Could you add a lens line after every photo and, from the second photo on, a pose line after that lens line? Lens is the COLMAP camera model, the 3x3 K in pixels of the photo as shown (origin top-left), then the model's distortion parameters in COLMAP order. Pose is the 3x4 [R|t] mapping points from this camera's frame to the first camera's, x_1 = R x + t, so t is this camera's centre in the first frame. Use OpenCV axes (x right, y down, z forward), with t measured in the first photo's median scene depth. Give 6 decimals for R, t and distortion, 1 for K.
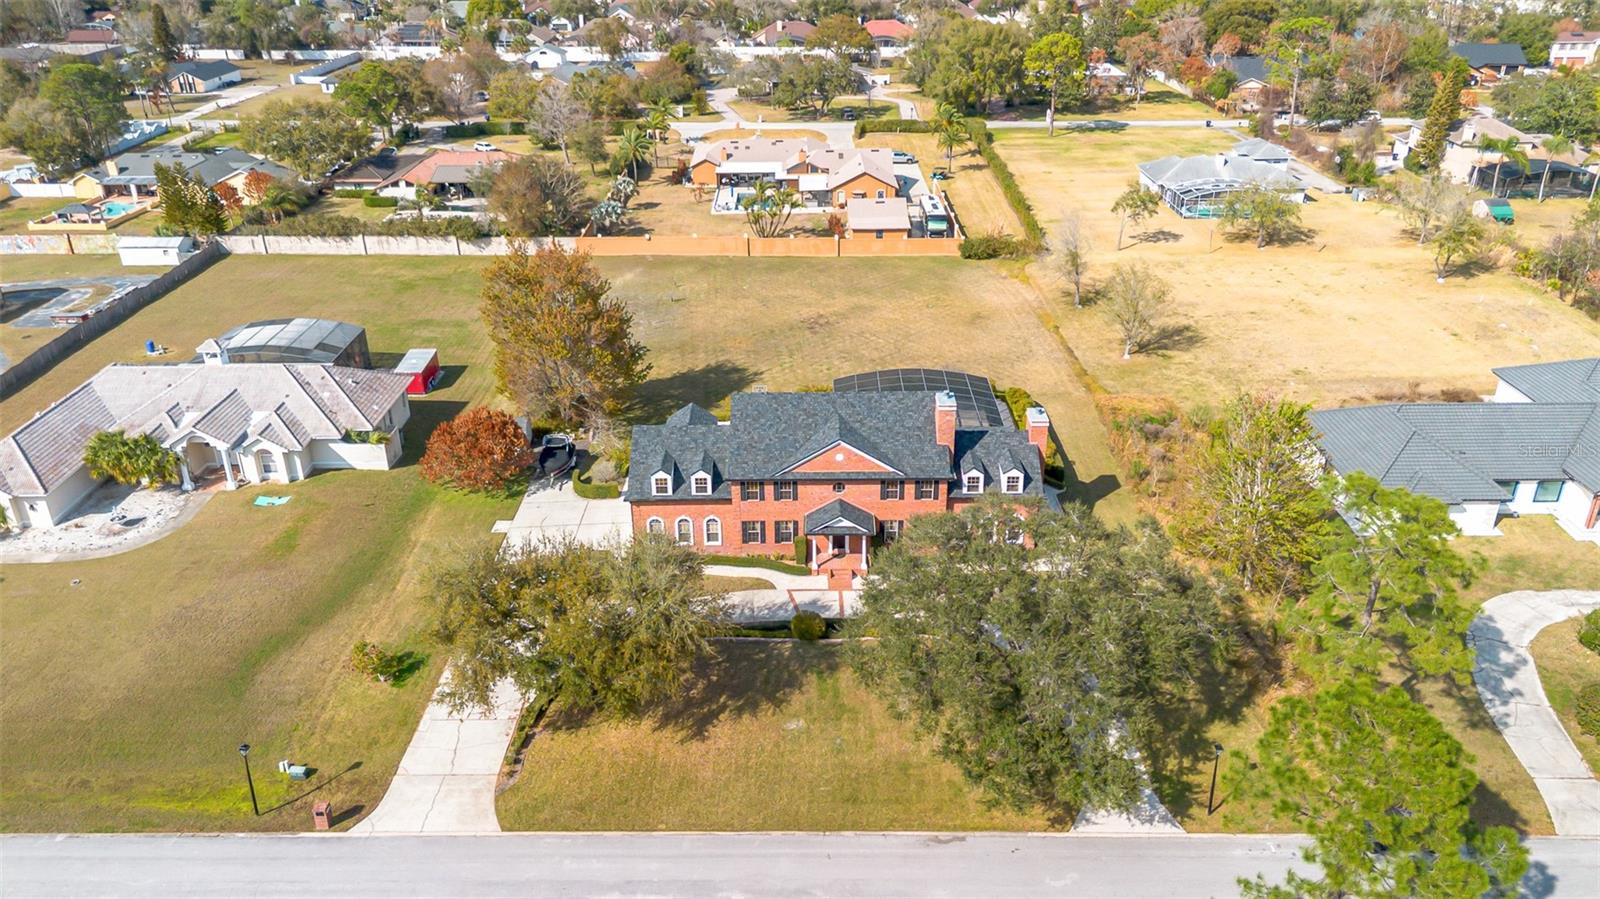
lens RADIAL K [[1190.0, 0, 800.0], [0, 1190.0, 449.5], [0, 0, 1]] dist [0.090092, -0.090213]
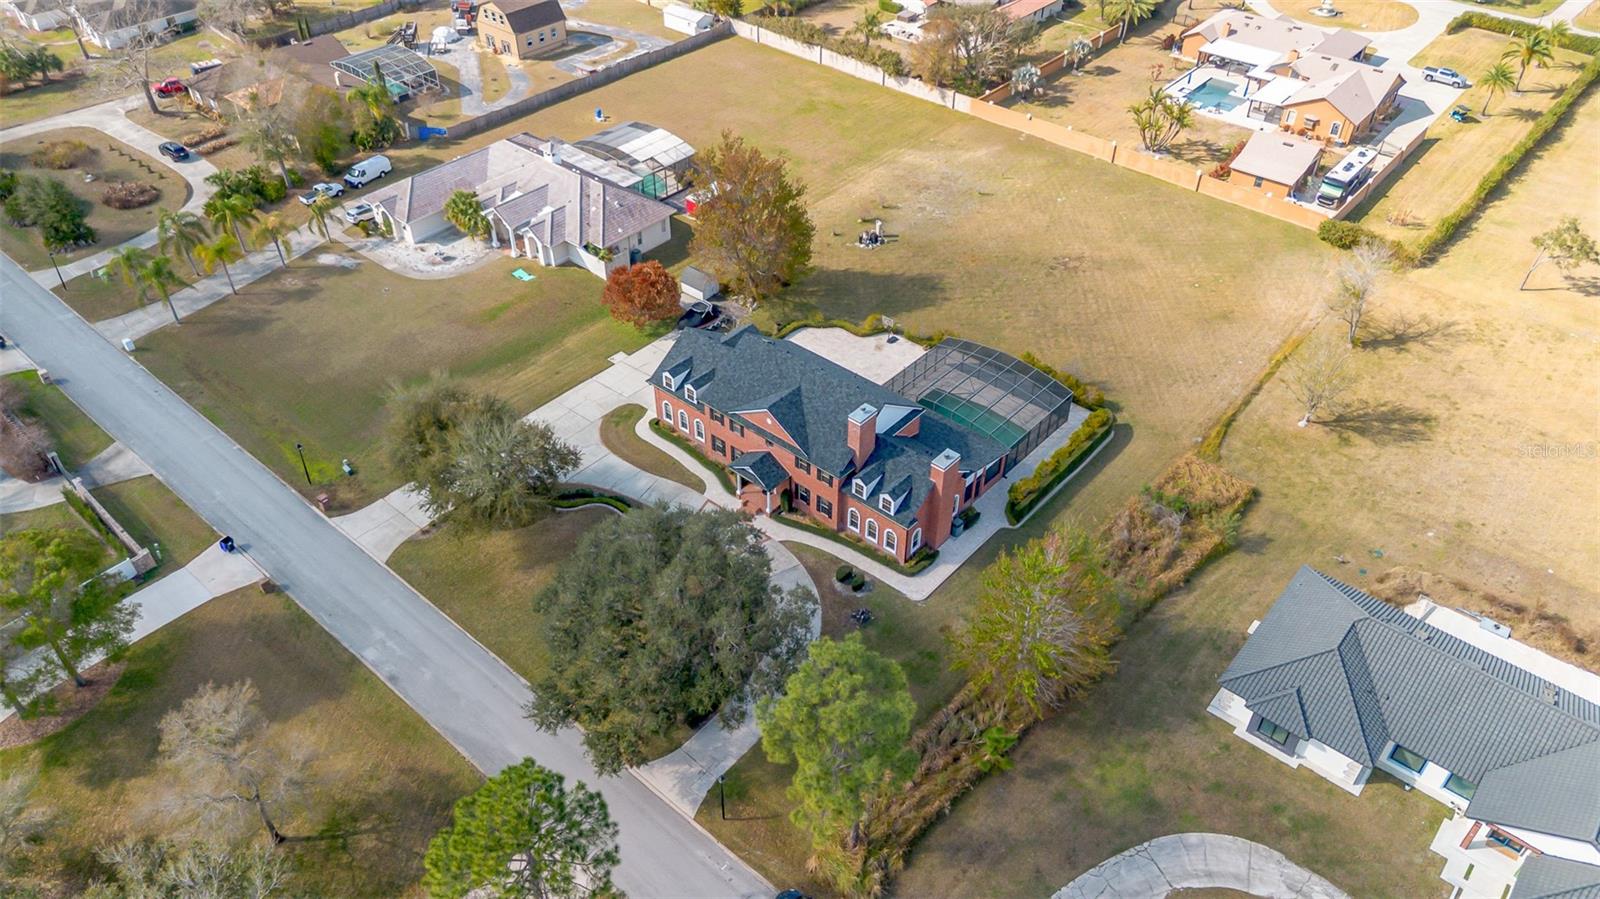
lens RADIAL K [[1159.7, 0, 800.0], [0, 1159.7, 449.5], [0, 0, 1]] dist [0.092732, -0.090582]
pose [[0.759047, 0.424613, -0.493509, 0.392341], [-0.293905, 0.899887, 0.322216, -0.214057], [0.580920, -0.099532, 0.807853, 0.046622]]
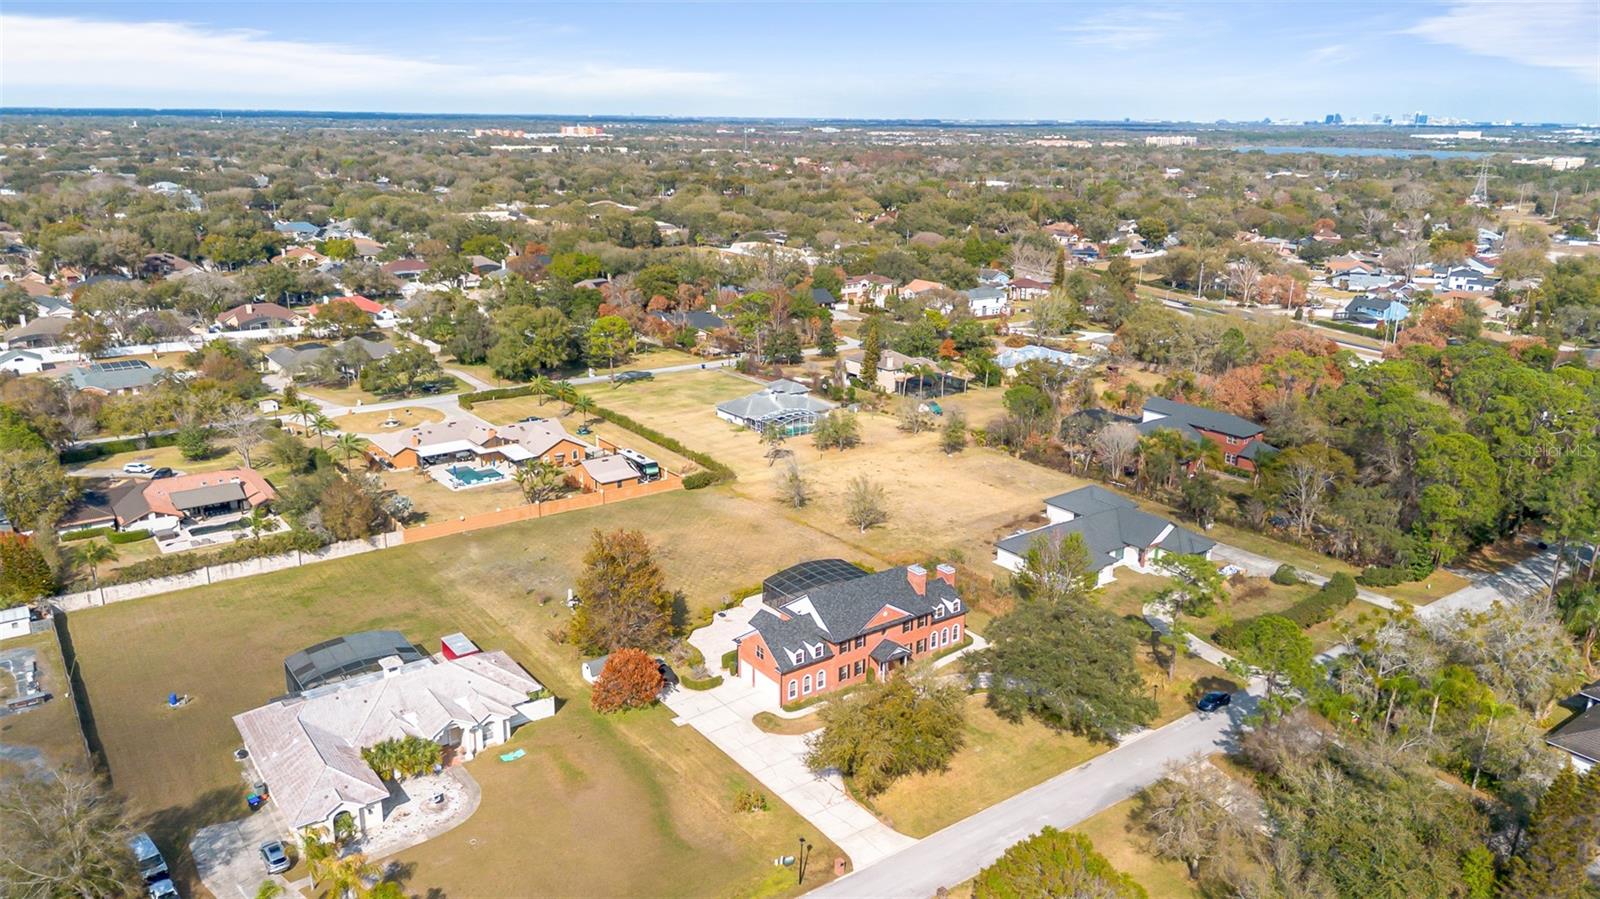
lens RADIAL K [[1159.7, 0, 800.0], [0, 1159.7, 449.5], [0, 0, 1]] dist [0.092732, -0.090582]
pose [[0.799764, -0.153901, 0.580252, -0.619012], [0.243793, 0.966550, -0.079662, -0.073666], [-0.548582, 0.205172, 0.810532, -0.217162]]
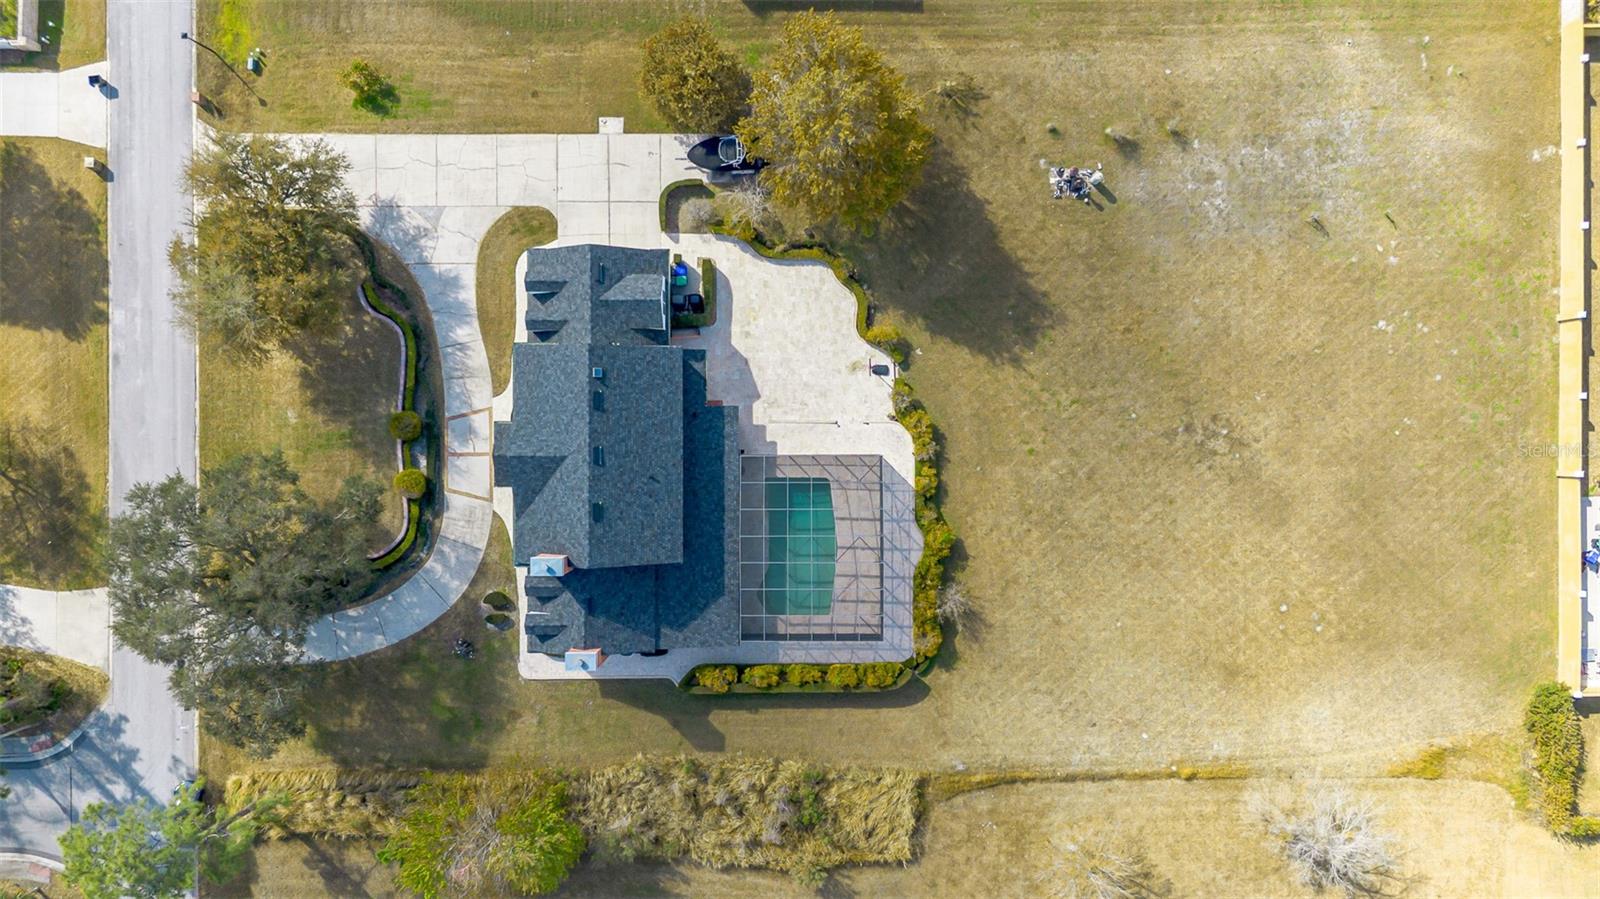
lens RADIAL K [[1159.7, 0, 800.0], [0, 1159.7, 449.5], [0, 0, 1]] dist [0.092732, -0.090582]
pose [[0.005184, 0.999943, 0.009286, 0.012131], [-0.420719, -0.006244, 0.907170, -0.611539], [0.907176, -0.008610, 0.420663, 0.488705]]
